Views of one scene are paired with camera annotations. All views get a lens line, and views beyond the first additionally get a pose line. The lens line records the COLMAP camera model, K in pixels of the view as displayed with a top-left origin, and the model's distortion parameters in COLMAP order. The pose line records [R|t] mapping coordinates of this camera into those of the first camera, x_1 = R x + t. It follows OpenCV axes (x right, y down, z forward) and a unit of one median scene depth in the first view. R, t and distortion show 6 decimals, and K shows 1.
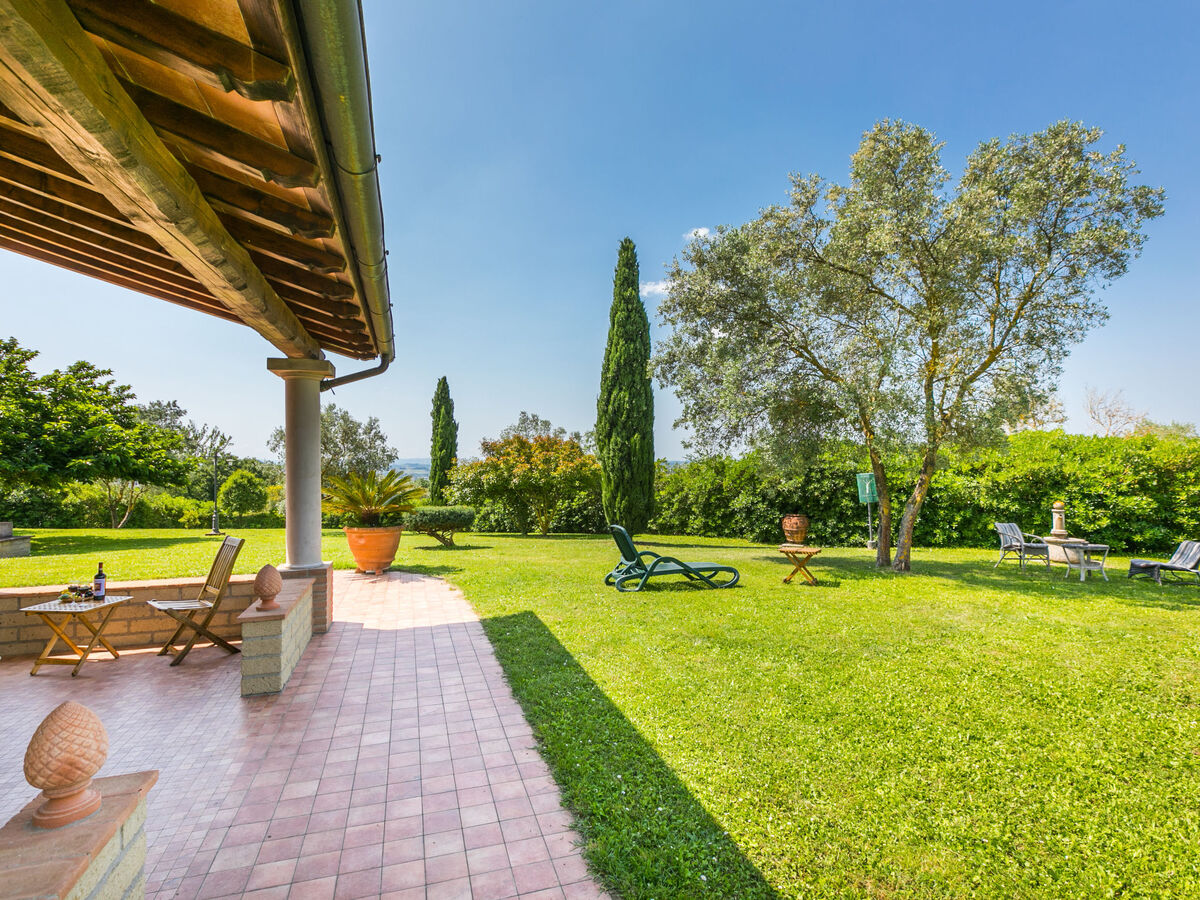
lens RADIAL K [[616.9, 0, 603.1], [0, 616.9, 451.9], [0, 0, 1]] dist [0.004057, -0.007830]
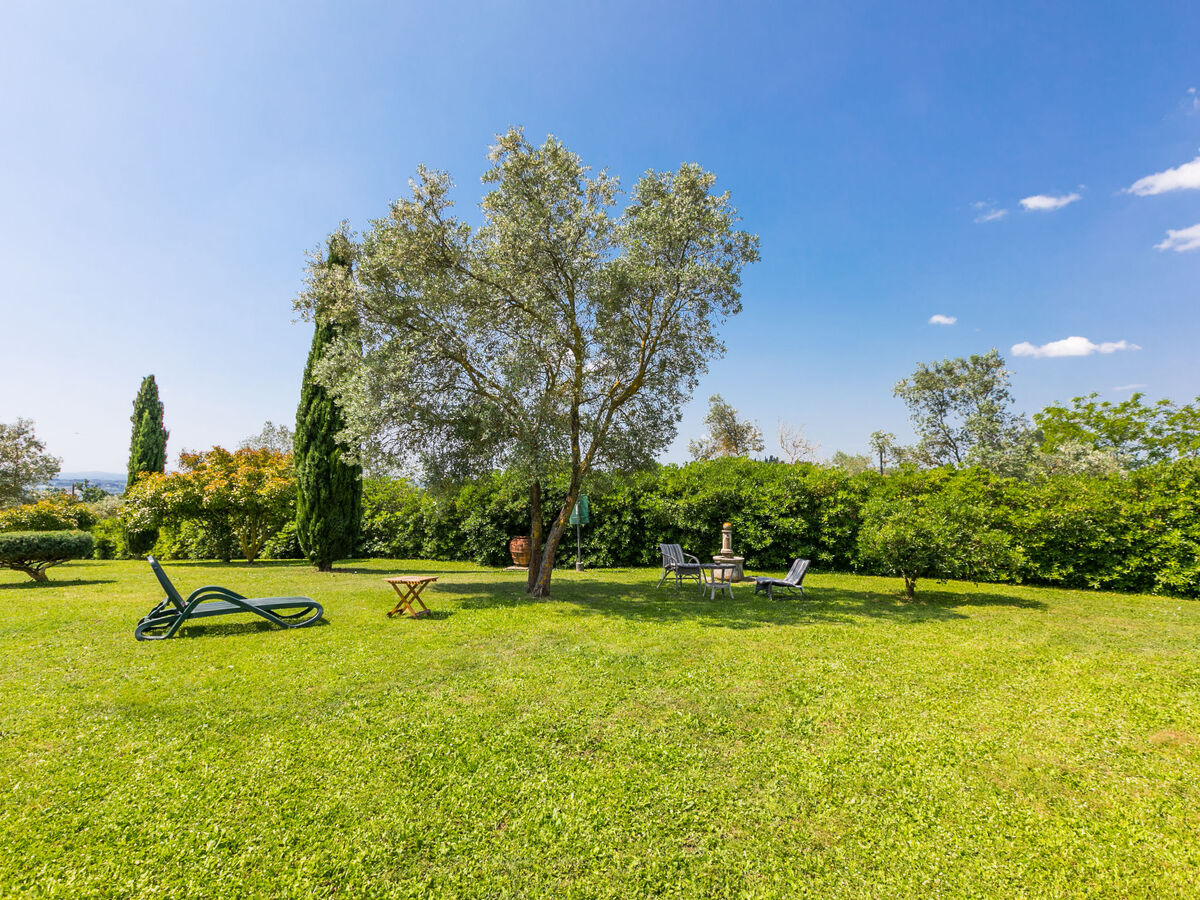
lens RADIAL K [[616.9, 0, 604.6], [0, 616.9, 451.5], [0, 0, 1]] dist [0.004057, -0.007830]
pose [[0.953916, 0.030932, 0.298477, 0.157348], [-0.021081, 0.999123, -0.036170, -0.000468], [-0.299334, 0.028211, 0.953731, 0.023635]]
